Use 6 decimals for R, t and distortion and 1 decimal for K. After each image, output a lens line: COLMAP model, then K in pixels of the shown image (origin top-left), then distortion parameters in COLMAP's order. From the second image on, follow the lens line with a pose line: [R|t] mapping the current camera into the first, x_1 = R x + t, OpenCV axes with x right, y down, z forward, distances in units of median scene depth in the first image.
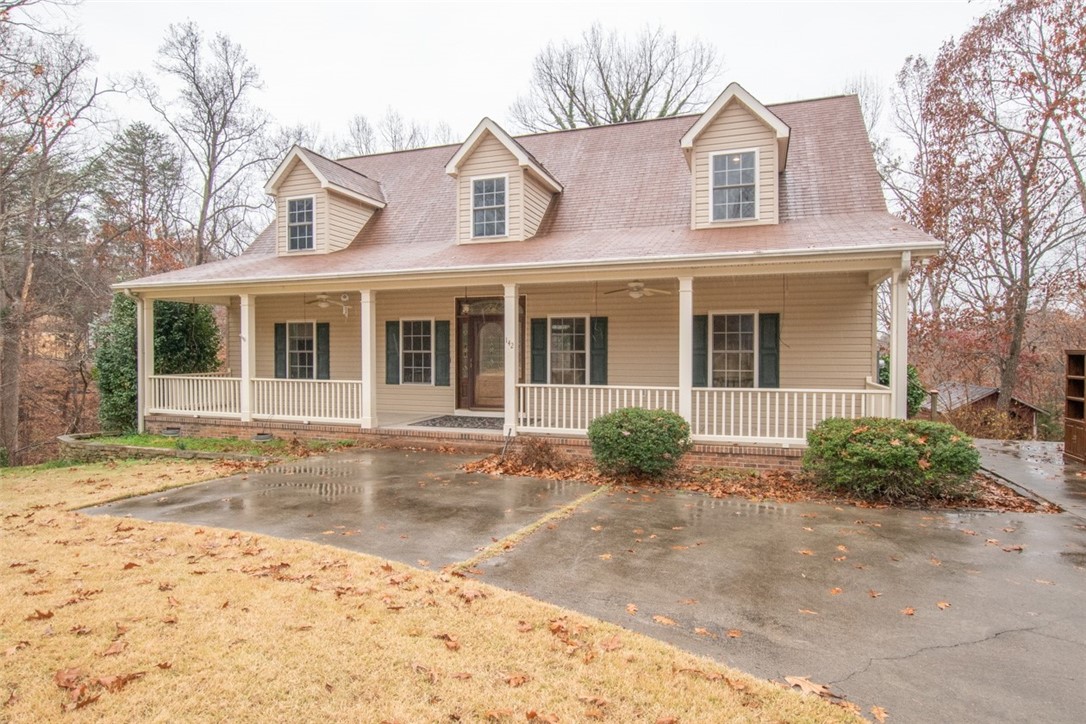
lens RADIAL K [[539.2, 0, 544.5], [0, 539.2, 357.7], [0, 0, 1]] dist [-0.005138, -0.001538]
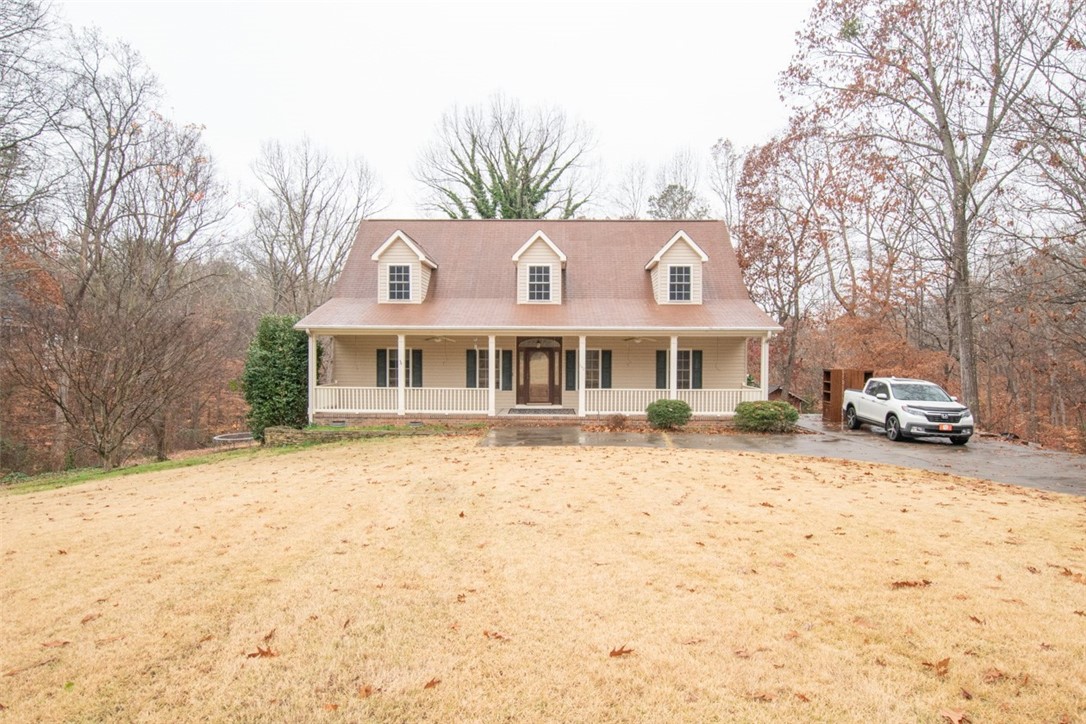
lens RADIAL K [[497.7, 0, 545.3], [0, 497.7, 360.8], [0, 0, 1]] dist [-0.001937, 0.000050]
pose [[0.962576, -0.000179, 0.271012, -0.516912], [0.000683, 0.999998, -0.001762, -0.036279], [-0.271011, 0.001881, 0.962574, -0.499160]]
